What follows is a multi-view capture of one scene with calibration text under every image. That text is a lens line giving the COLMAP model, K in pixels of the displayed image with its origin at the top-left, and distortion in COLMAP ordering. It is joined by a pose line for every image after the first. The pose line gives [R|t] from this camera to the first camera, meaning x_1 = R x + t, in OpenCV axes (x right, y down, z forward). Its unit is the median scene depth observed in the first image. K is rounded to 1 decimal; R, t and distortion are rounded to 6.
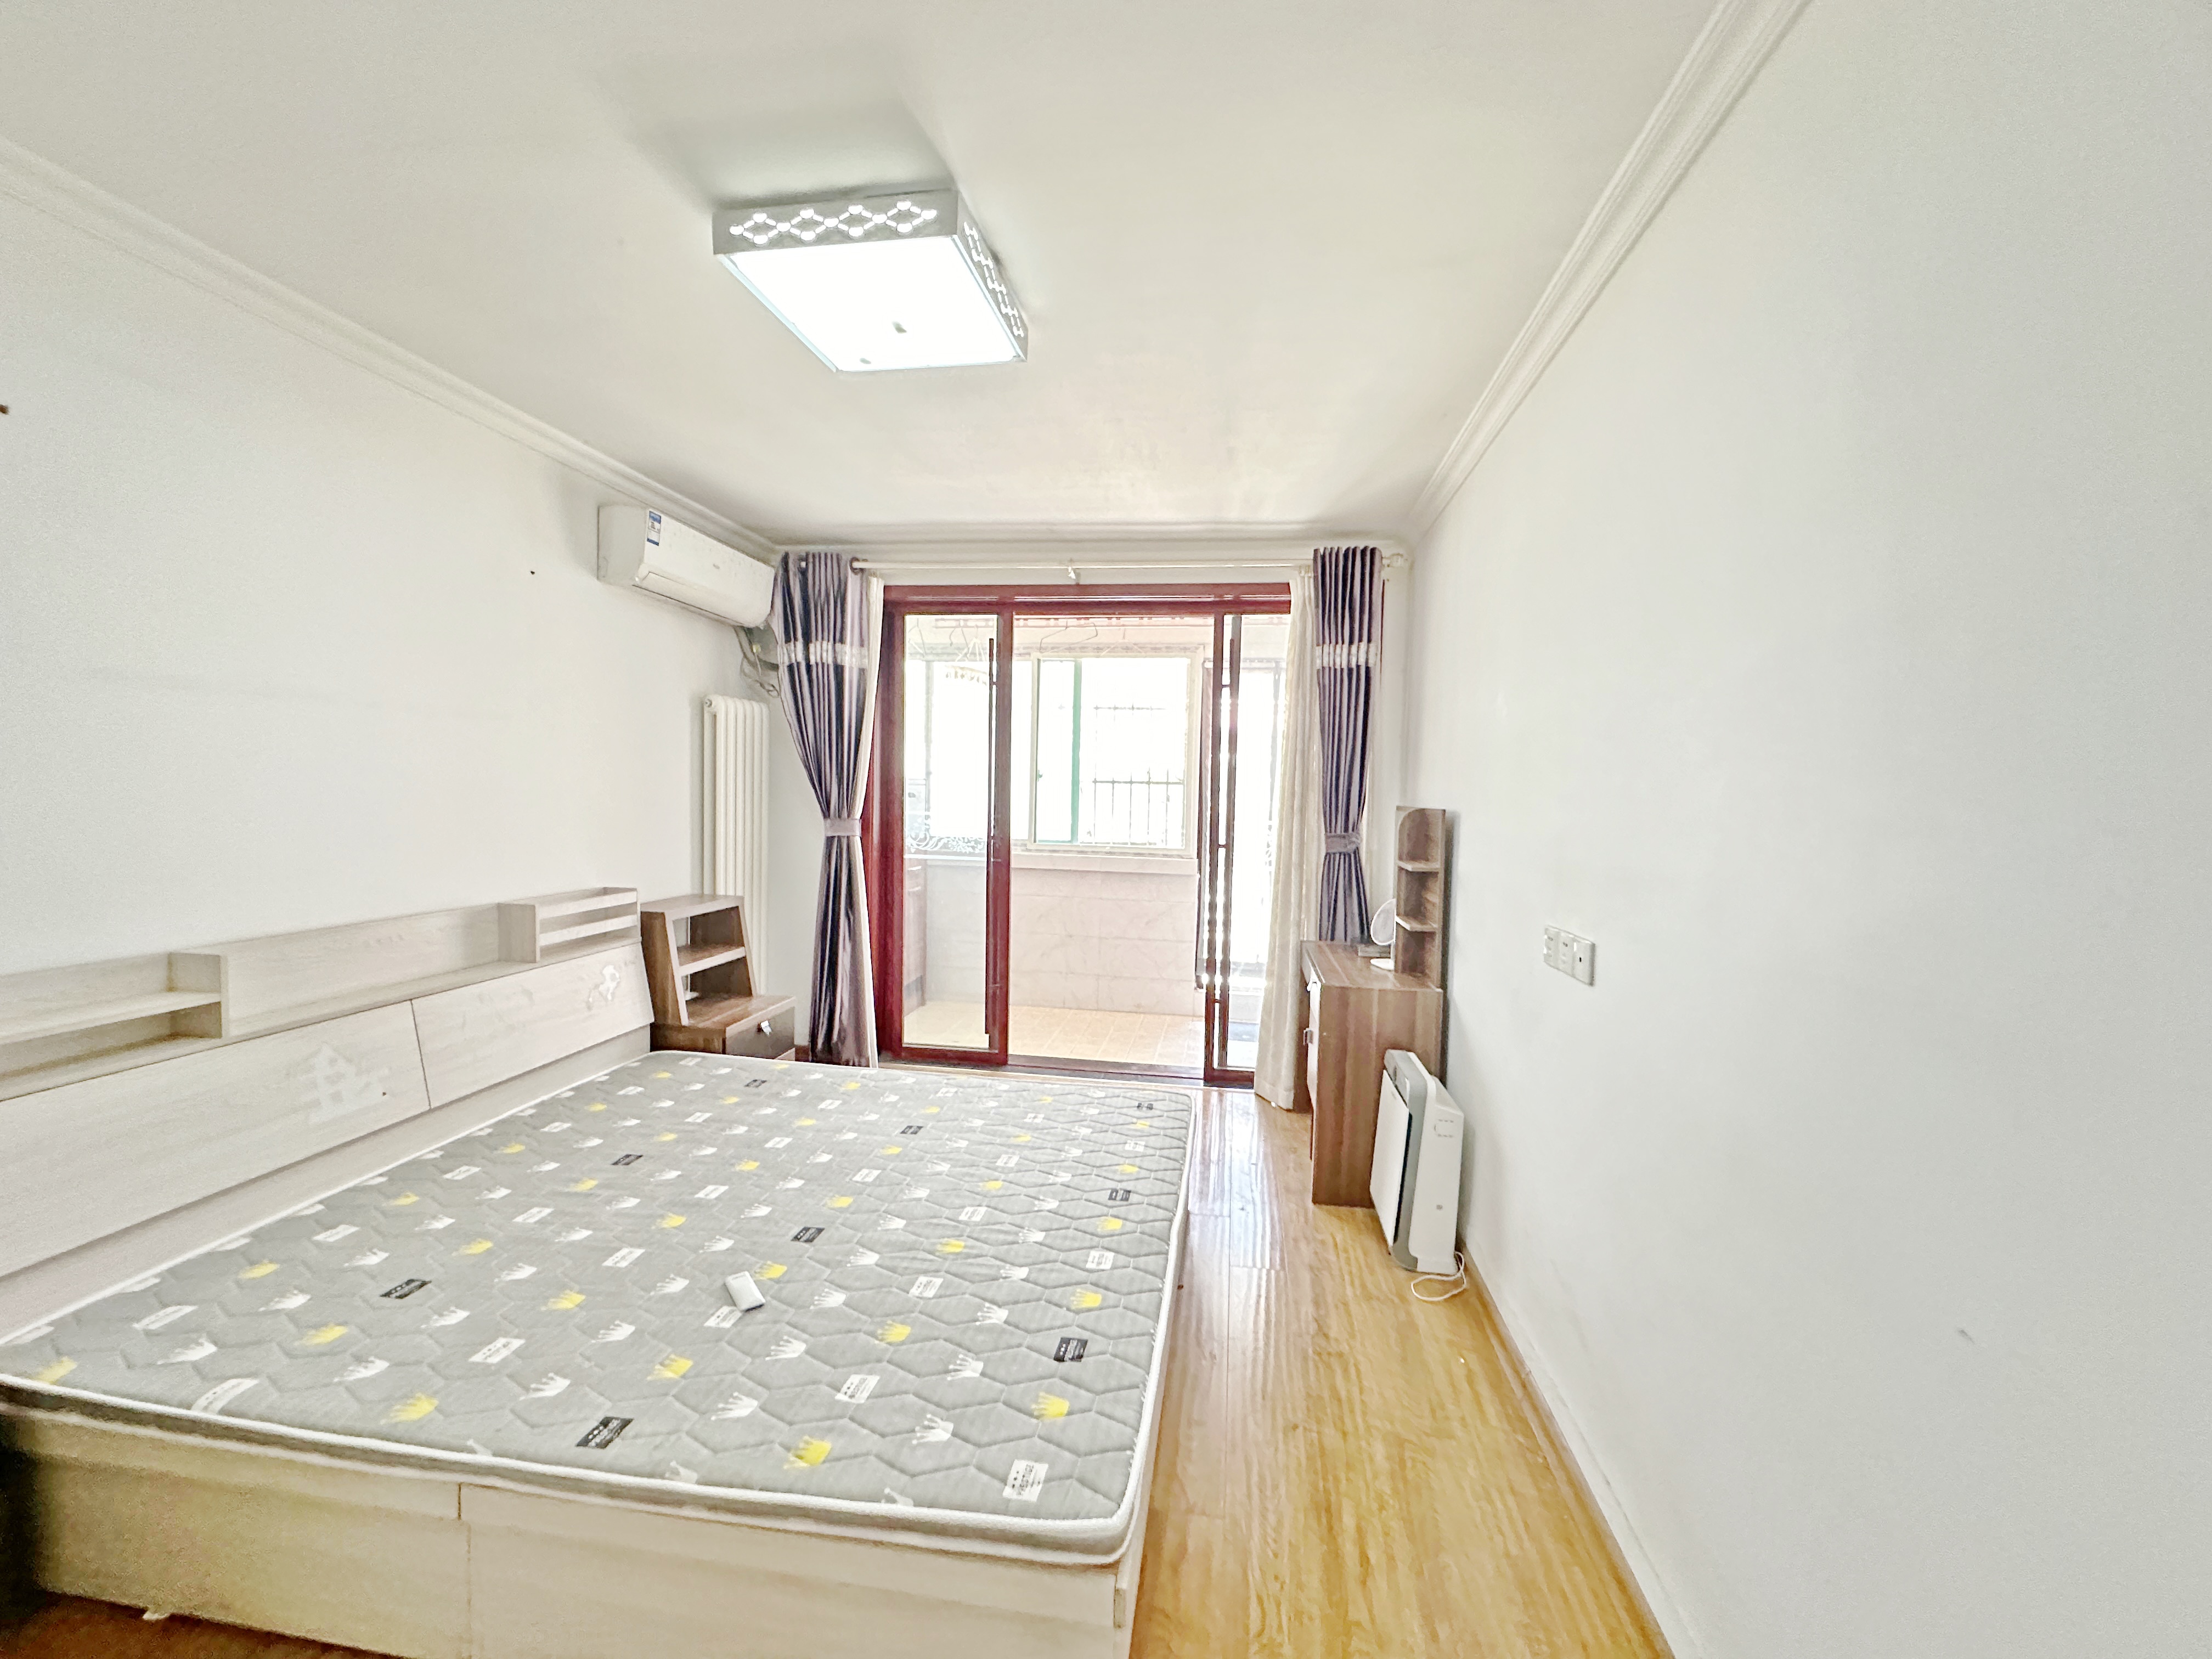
lens RADIAL K [[892.3, 0, 1108.3], [0, 892.3, 832.6], [0, 0, 1]] dist [0.000442, 0.000011]
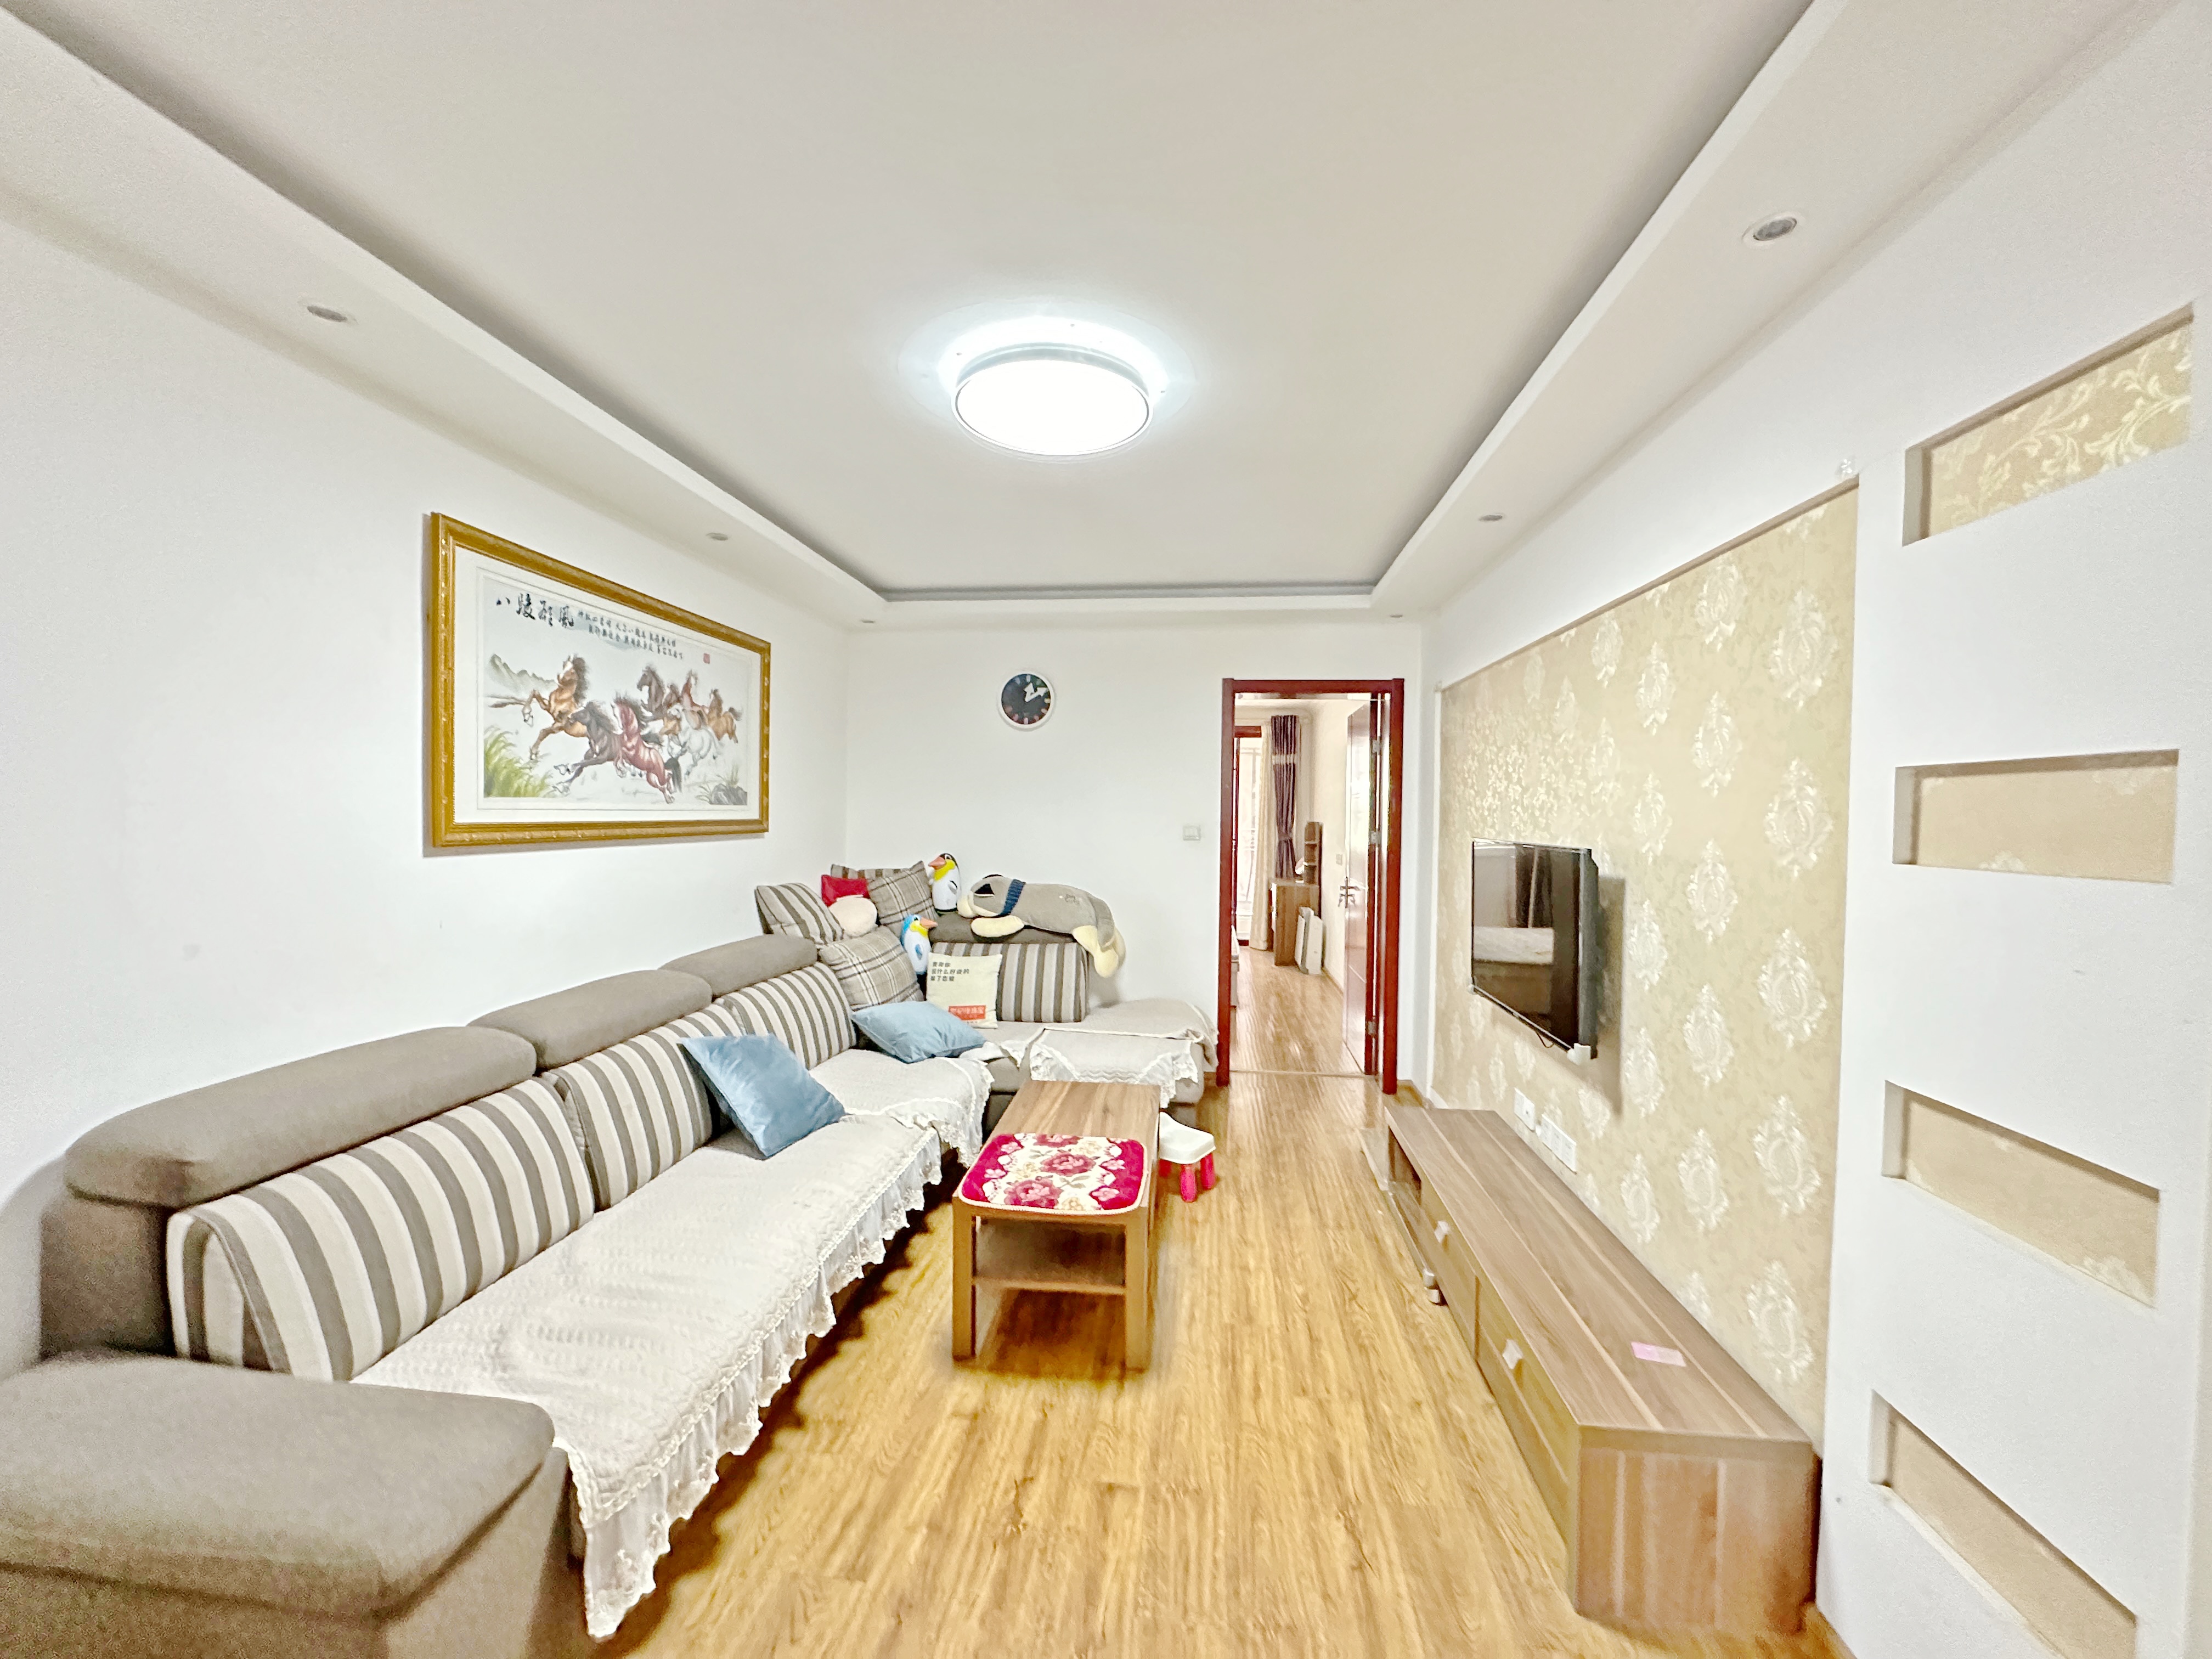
lens RADIAL K [[892.3, 0, 1103.4], [0, 892.3, 830.2], [0, 0, 1]] dist [0.000442, 0.000011]
pose [[0.999281, -0.007996, 0.037075, -0.360587], [0.009180, 0.999449, -0.031889, 0.076319], [-0.036799, 0.032206, 0.998804, -1.579637]]
